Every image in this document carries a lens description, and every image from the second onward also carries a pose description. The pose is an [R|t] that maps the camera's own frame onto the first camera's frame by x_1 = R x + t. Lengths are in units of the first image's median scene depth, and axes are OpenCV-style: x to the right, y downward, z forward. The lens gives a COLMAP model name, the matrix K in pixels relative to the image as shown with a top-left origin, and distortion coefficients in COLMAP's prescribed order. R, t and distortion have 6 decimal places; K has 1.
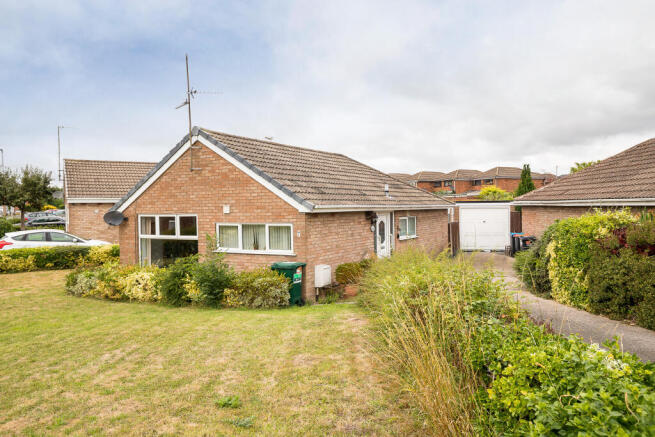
lens RADIAL K [[484.8, 0, 327.5], [0, 484.8, 218.9], [0, 0, 1]] dist [0.025535, -0.001789]
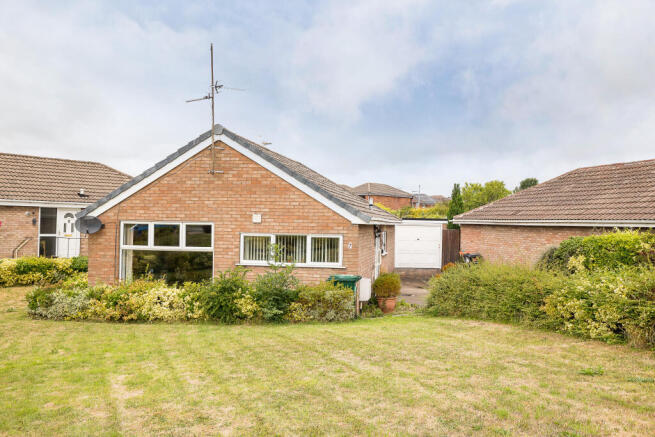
lens RADIAL K [[580.3, 0, 327.7], [0, 580.3, 218.4], [0, 0, 1]] dist [0.013593, 0.002436]
pose [[0.936961, 0.032883, 0.347883, -0.449989], [-0.021899, 0.999131, -0.035459, 0.015881], [-0.348746, 0.025605, 0.936867, -0.066804]]
